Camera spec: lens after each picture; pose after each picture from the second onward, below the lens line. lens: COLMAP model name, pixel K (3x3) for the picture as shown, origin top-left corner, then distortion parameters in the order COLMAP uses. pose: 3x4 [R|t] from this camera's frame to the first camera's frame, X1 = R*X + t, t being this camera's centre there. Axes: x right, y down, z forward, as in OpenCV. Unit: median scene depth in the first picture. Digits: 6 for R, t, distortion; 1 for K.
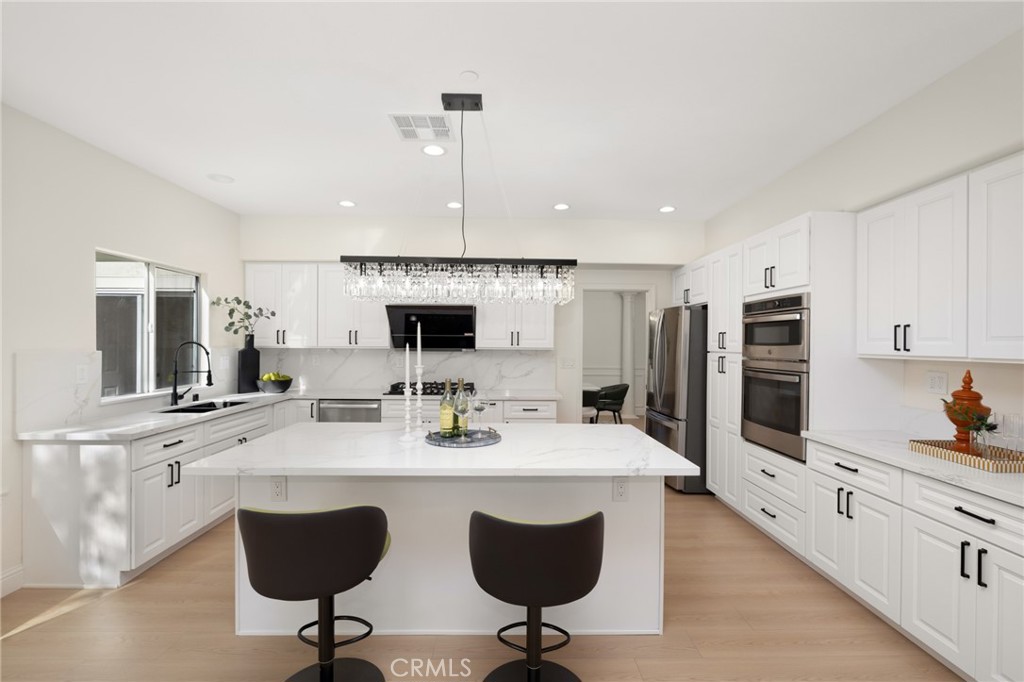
lens RADIAL K [[450.1, 0, 516.0], [0, 450.1, 344.3], [0, 0, 1]] dist [-0.002200, -0.000611]
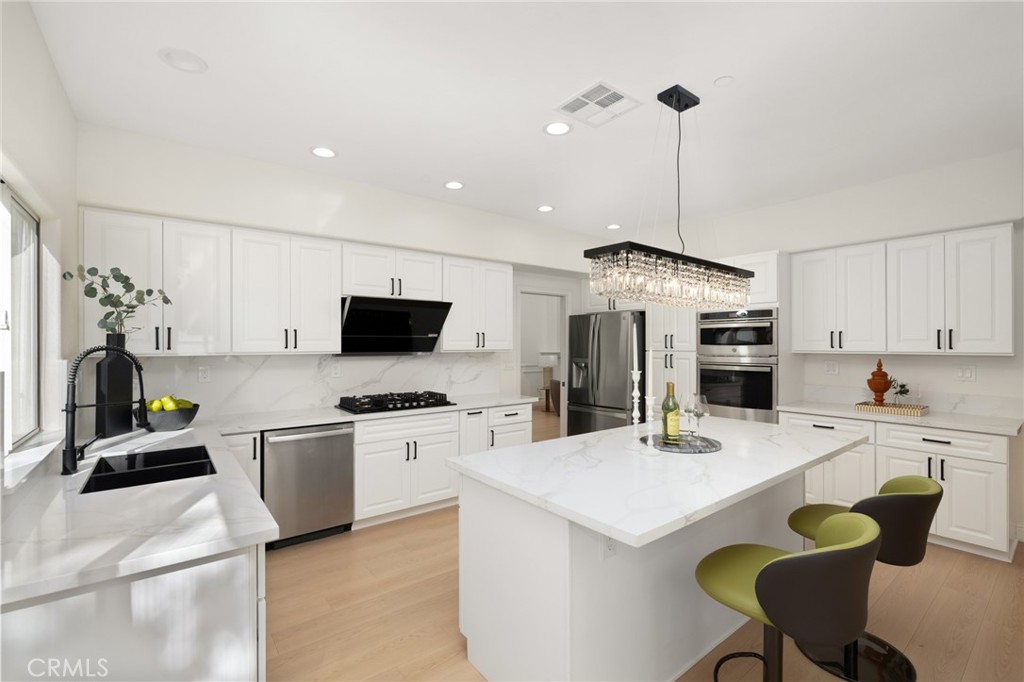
lens RADIAL K [[450.1, 0, 516.4], [0, 450.1, 342.1], [0, 0, 1]] dist [-0.002200, -0.000611]
pose [[0.799410, -0.004350, 0.600771, -0.666695], [0.007998, 0.999962, -0.003402, -0.006225], [-0.600733, 0.007524, 0.799414, 0.289413]]
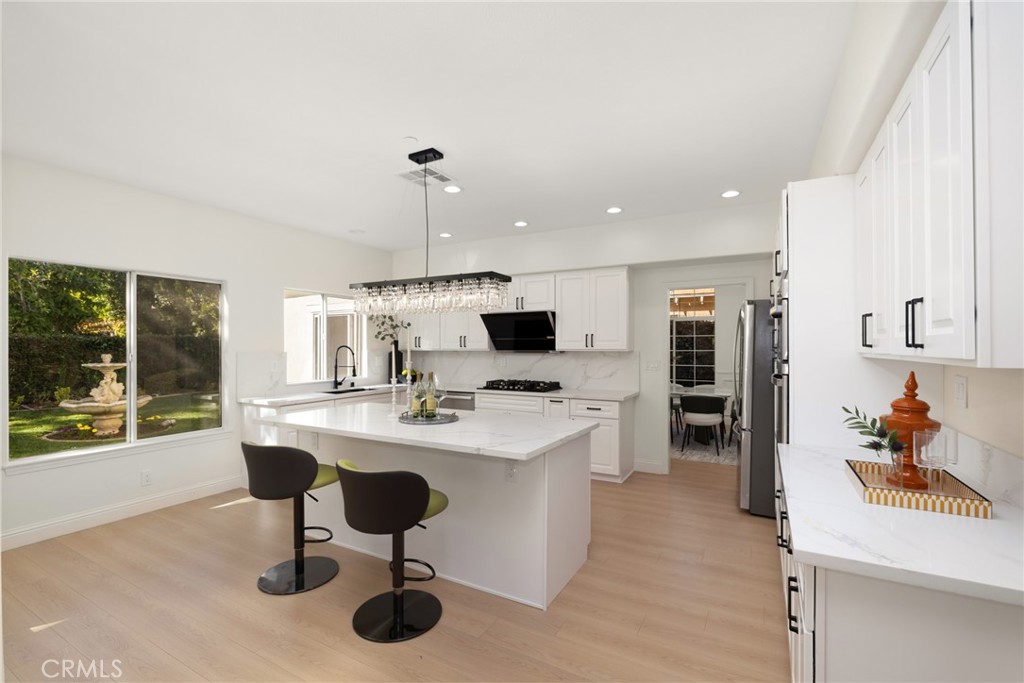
lens RADIAL K [[450.1, 0, 515.2], [0, 450.1, 344.1], [0, 0, 1]] dist [-0.002200, -0.000611]
pose [[0.865224, -0.011747, -0.501248, 0.497225], [0.006478, 0.999904, -0.012250, 0.010130], [0.501344, 0.007352, 0.865217, 0.013766]]
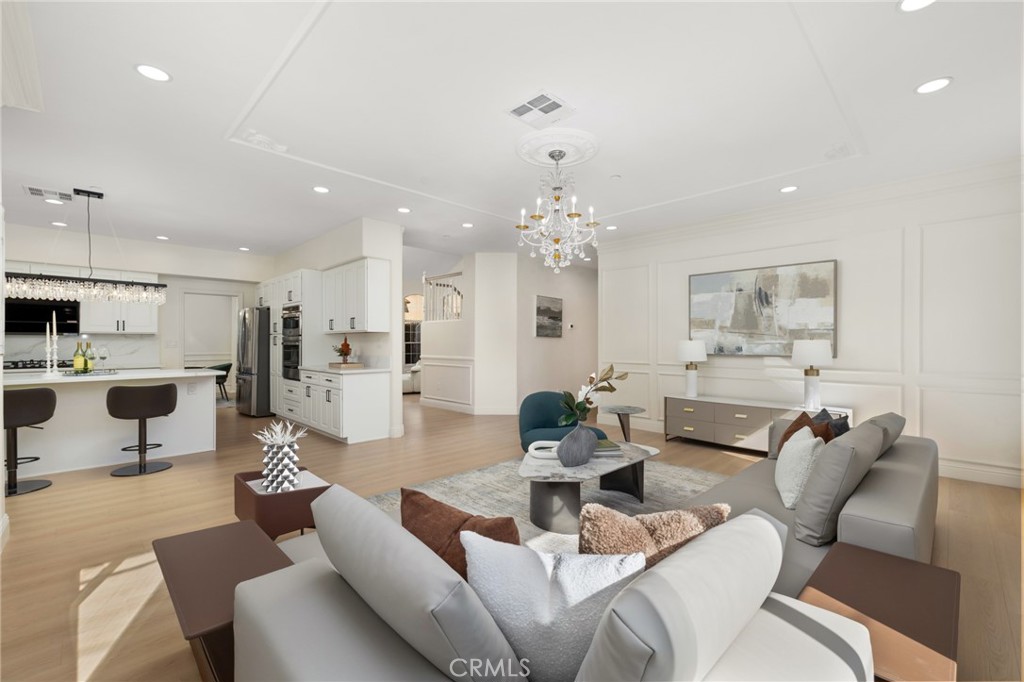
lens RADIAL K [[438.0, 0, 516.7], [0, 438.0, 340.2], [0, 0, 1]] dist [0.004455, -0.000501]
pose [[0.728573, -0.006688, 0.684935, -0.053387], [0.009175, 0.999958, 0.000004, 0.057191], [-0.684907, 0.006281, 0.728604, -1.056855]]
